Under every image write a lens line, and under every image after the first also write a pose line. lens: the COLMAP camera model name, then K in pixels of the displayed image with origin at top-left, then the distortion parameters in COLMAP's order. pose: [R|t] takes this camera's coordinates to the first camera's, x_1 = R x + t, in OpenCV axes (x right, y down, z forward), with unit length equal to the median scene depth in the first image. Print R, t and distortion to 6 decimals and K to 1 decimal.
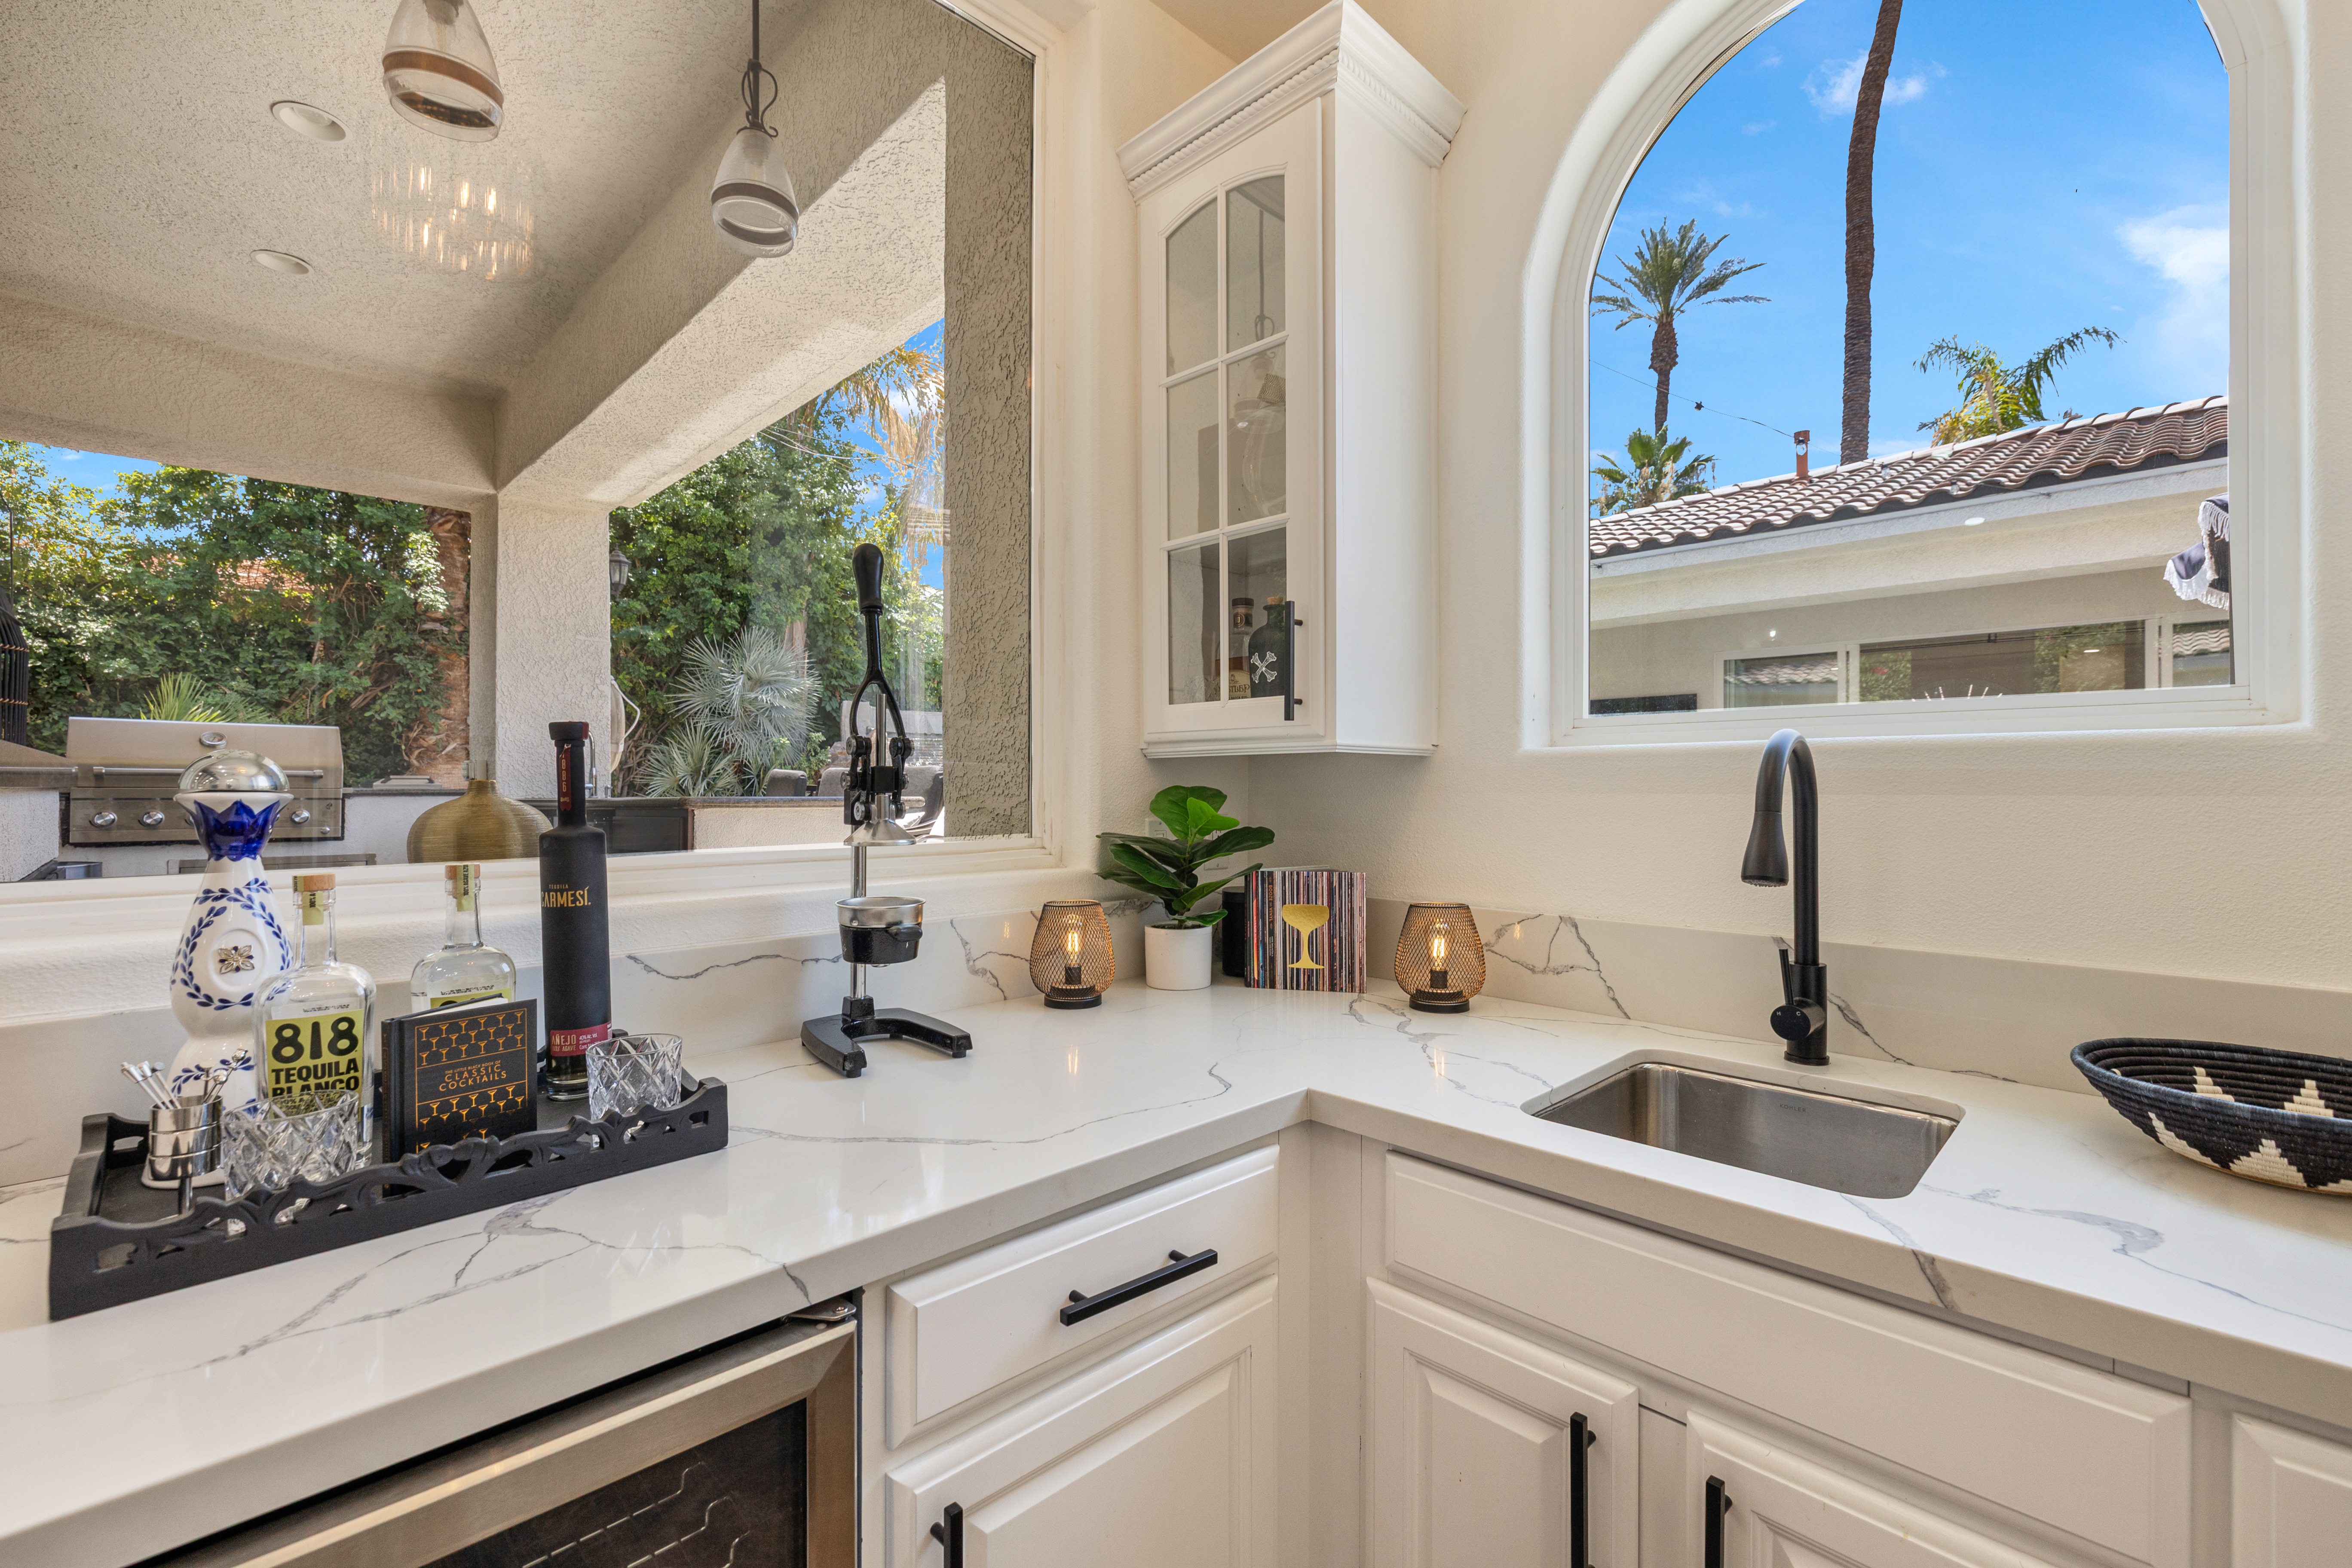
lens RADIAL K [[1009.9, 0, 1167.3], [0, 1009.9, 783.4], [0, 0, 1]] dist [0.002467, -0.000512]
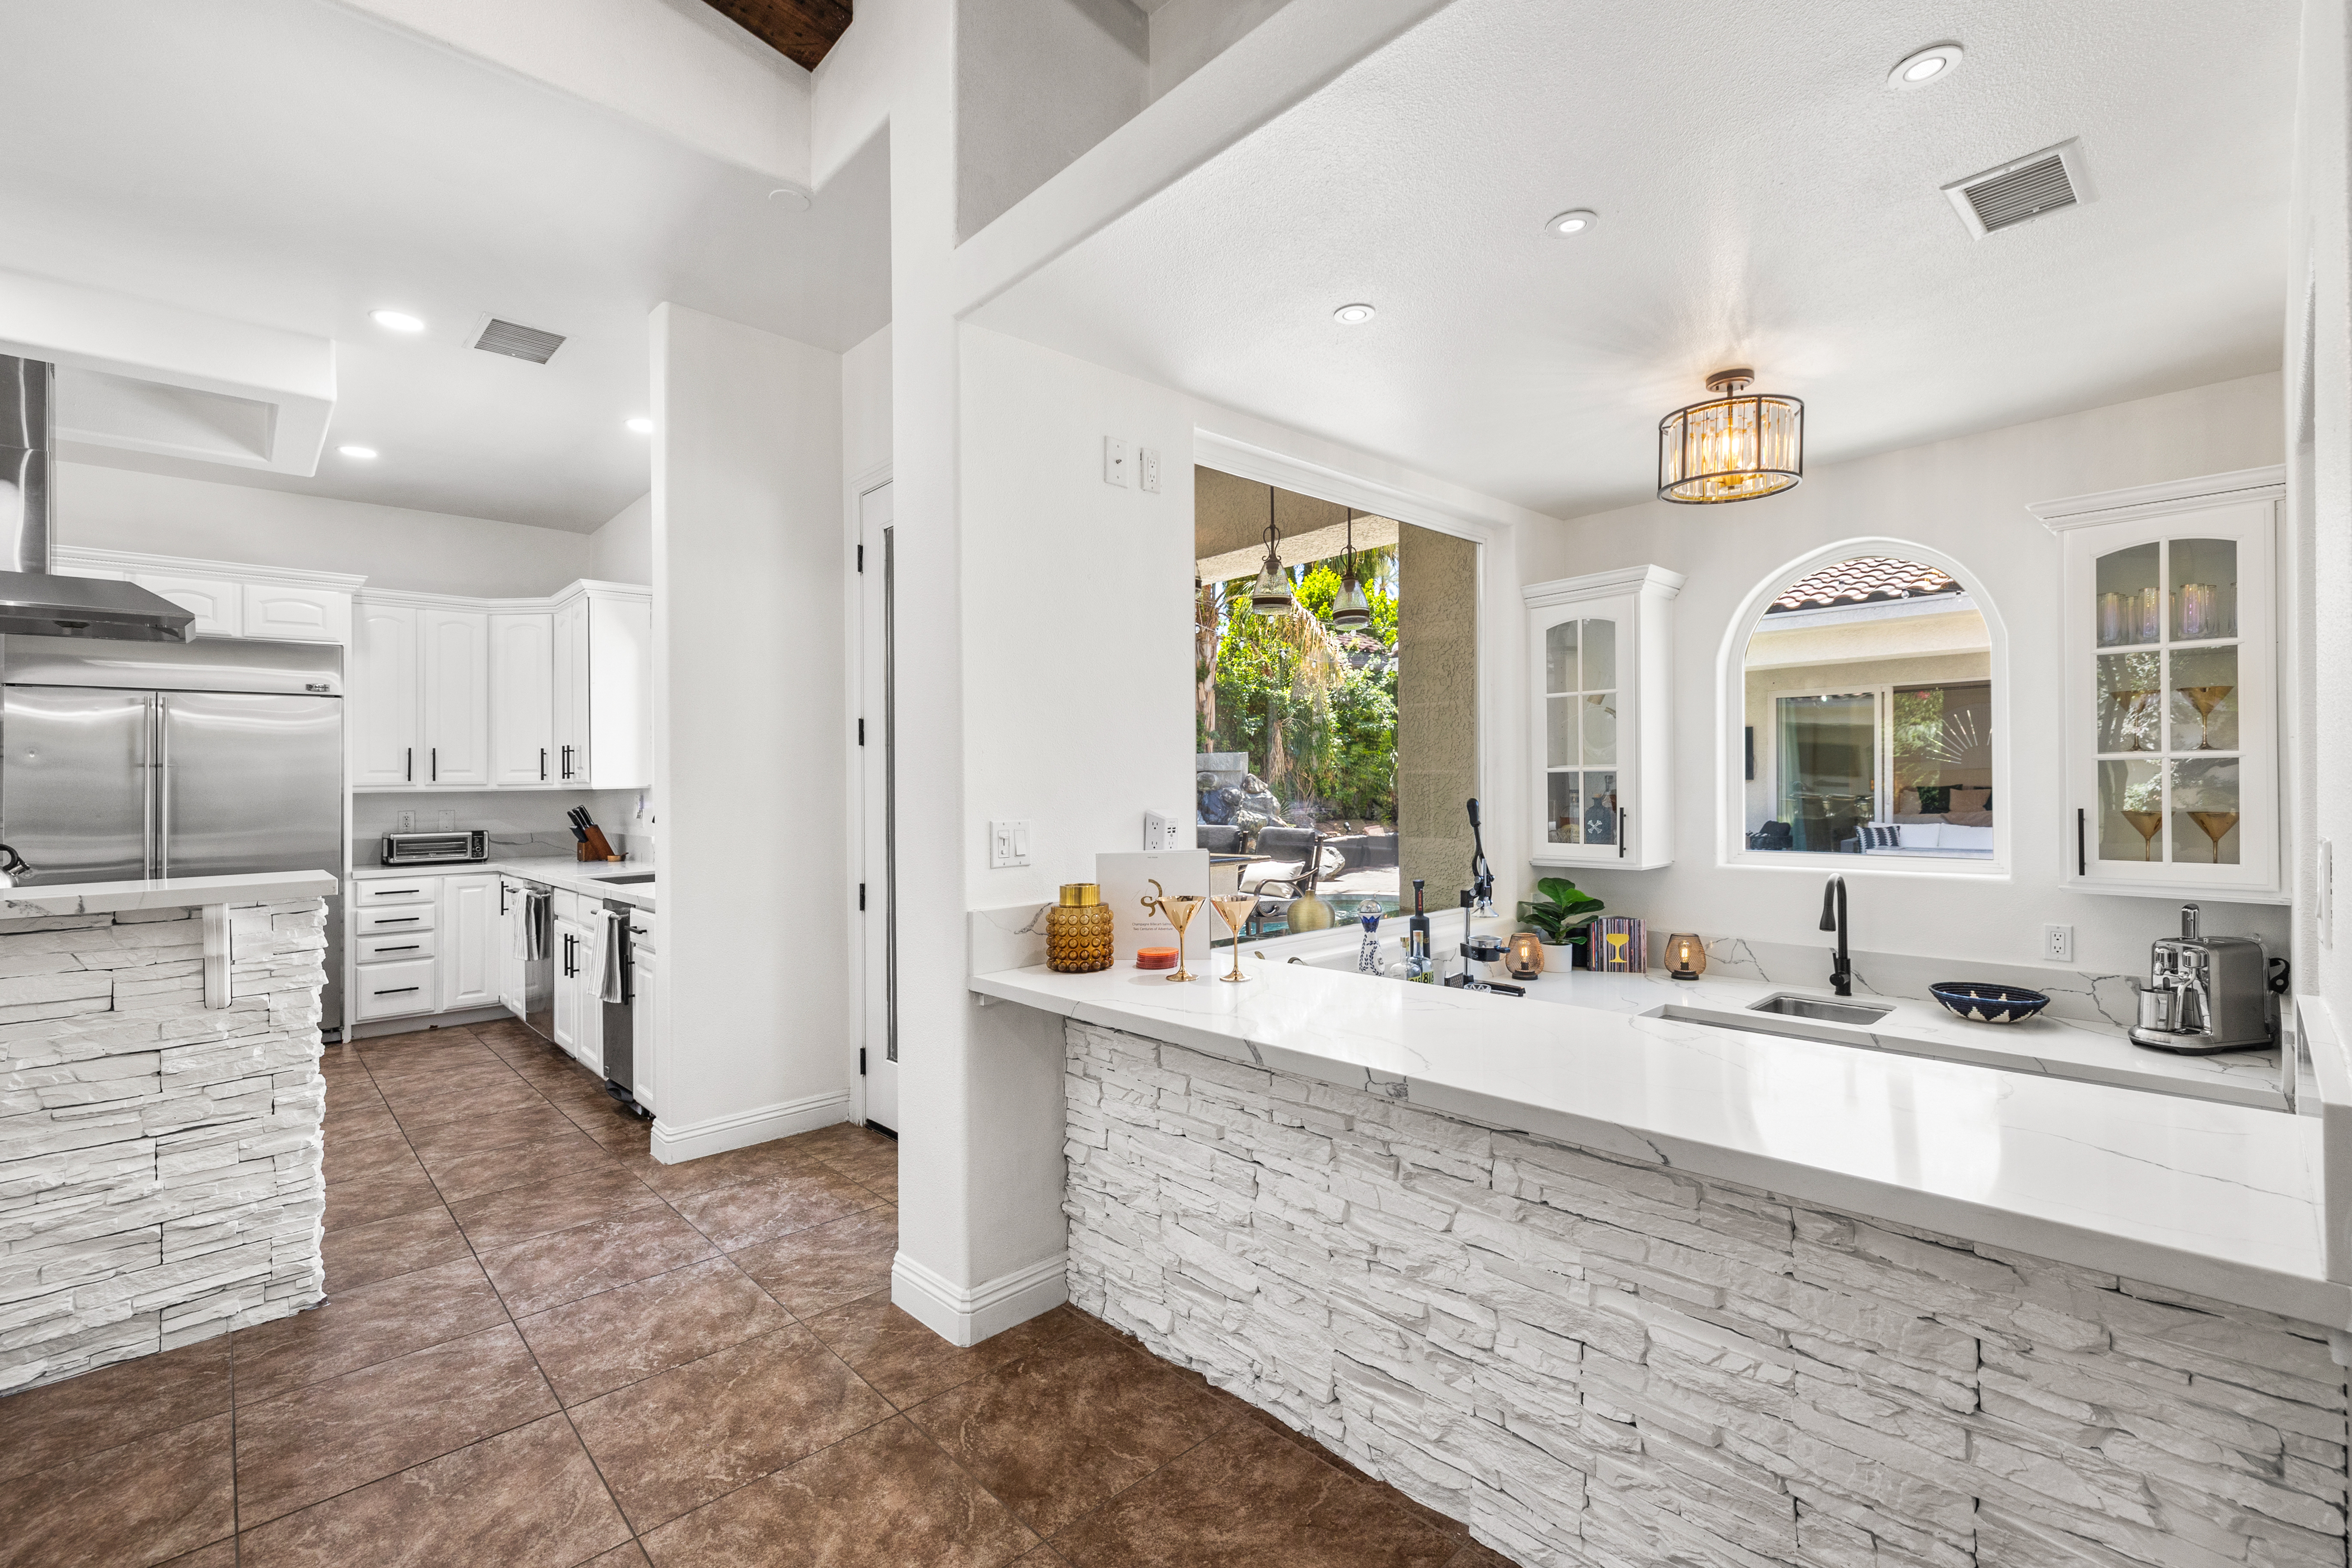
lens RADIAL K [[1009.9, 0, 1181.4], [0, 1009.9, 796.5], [0, 0, 1]] dist [0.002467, -0.000512]
pose [[0.999696, -0.013766, -0.020467, -0.830925], [0.014054, 0.999803, 0.014004, -0.244680], [0.020270, -0.014288, 0.999692, -1.338721]]
